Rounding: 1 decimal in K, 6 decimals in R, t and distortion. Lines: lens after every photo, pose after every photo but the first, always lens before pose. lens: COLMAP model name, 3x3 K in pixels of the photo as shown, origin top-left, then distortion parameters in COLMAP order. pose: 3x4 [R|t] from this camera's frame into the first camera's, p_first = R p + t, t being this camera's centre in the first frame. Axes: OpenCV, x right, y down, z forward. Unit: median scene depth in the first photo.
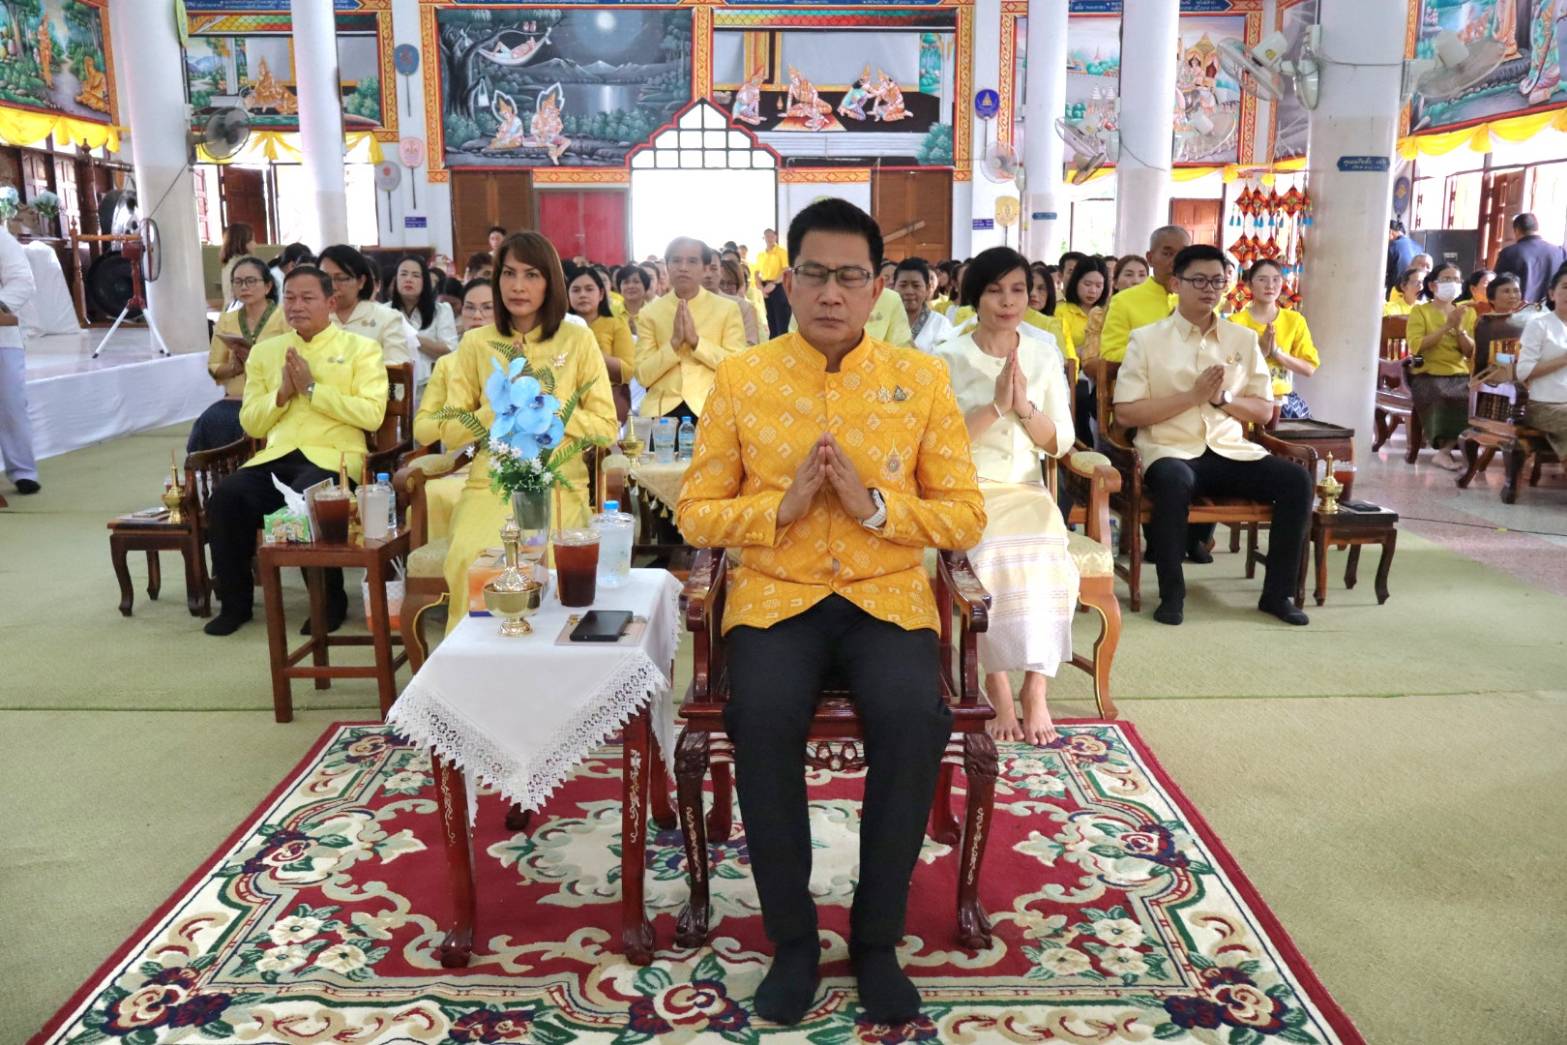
lens RADIAL K [[1340.9, 0, 783.5], [0, 1340.9, 522.5], [0, 0, 1]] dist [-0.003383, 0.003330]
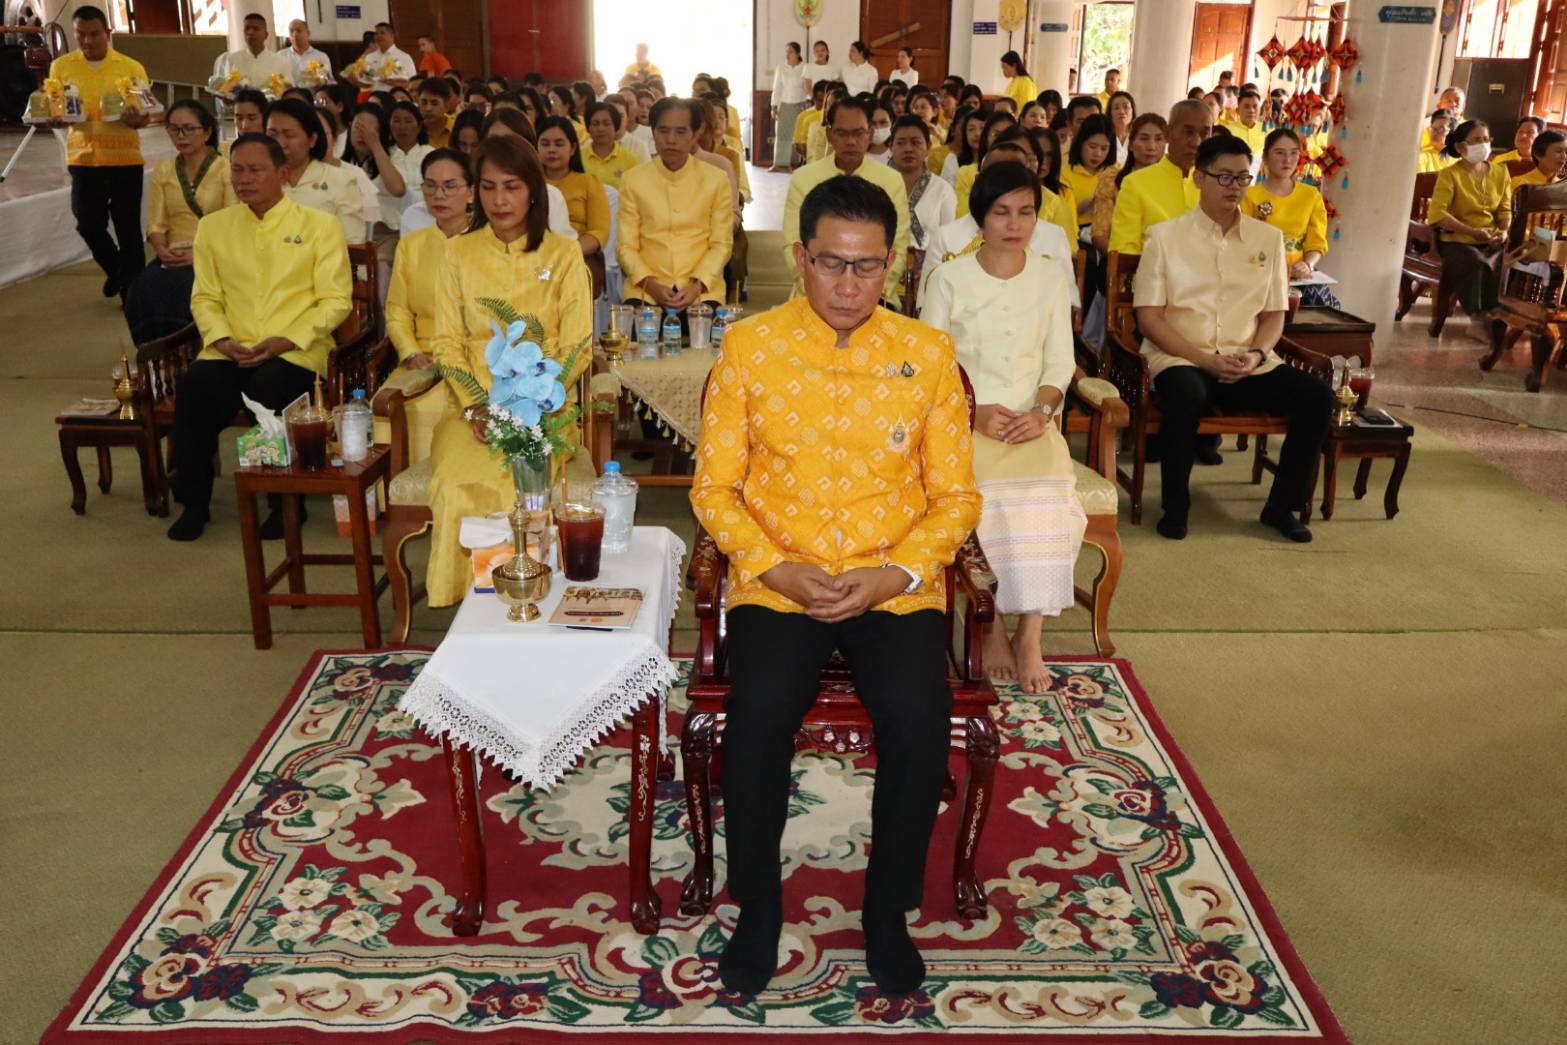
lens RADIAL K [[1459.5, 0, 783.5], [0, 1459.5, 522.5], [0, 0, 1]] dist [0.009797, -0.001282]
pose [[0.999644, 0.013625, 0.022951, -0.016378], [-0.016426, 0.991809, 0.126672, -0.065788], [-0.021037, -0.127004, 0.991679, -0.039271]]
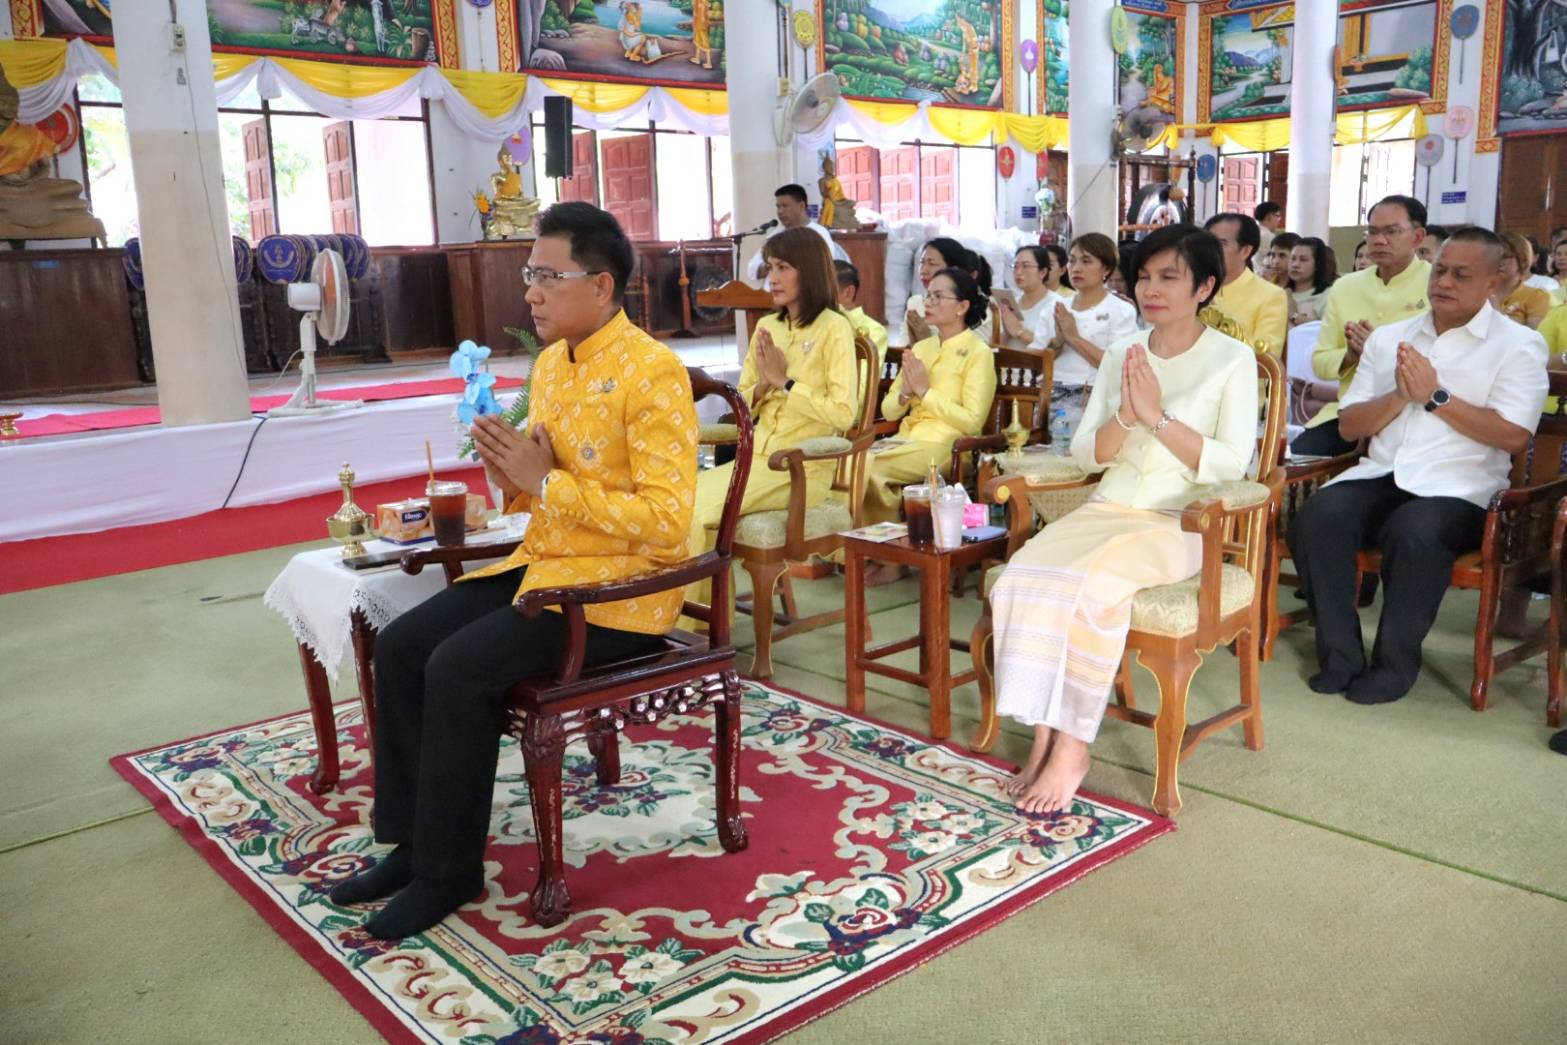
lens RADIAL K [[1309.5, 0, 783.5], [0, 1309.5, 522.5], [0, 0, 1]] dist [0.002213, -0.006016]
pose [[0.653487, 0.129007, -0.745863, 0.515951], [-0.115708, 0.990814, 0.069997, -0.043162], [0.748042, 0.040560, 0.662411, 0.240633]]
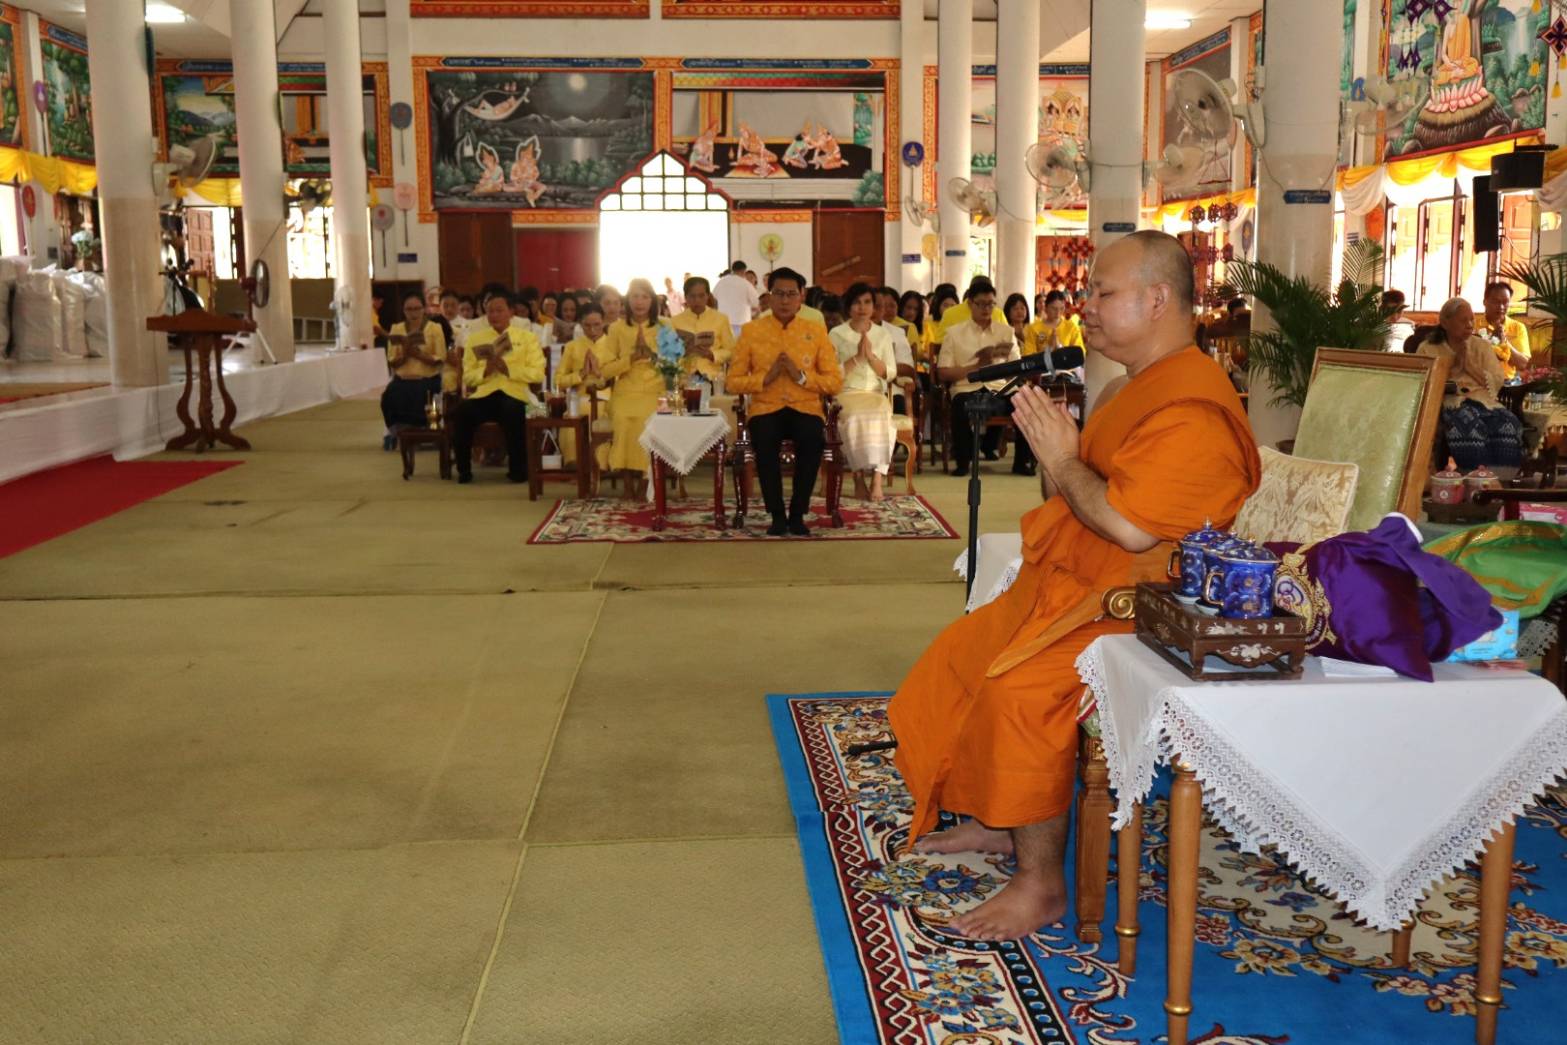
lens RADIAL K [[1560.0, 0, 783.5], [0, 1560.0, 522.5], [0, 0, 1]] dist [0.001395, 0.016004]
pose [[0.999186, -0.009088, 0.039315, -0.053794], [0.010901, 0.998876, -0.046137, 0.243952], [-0.038851, 0.046528, 0.998161, -1.227712]]
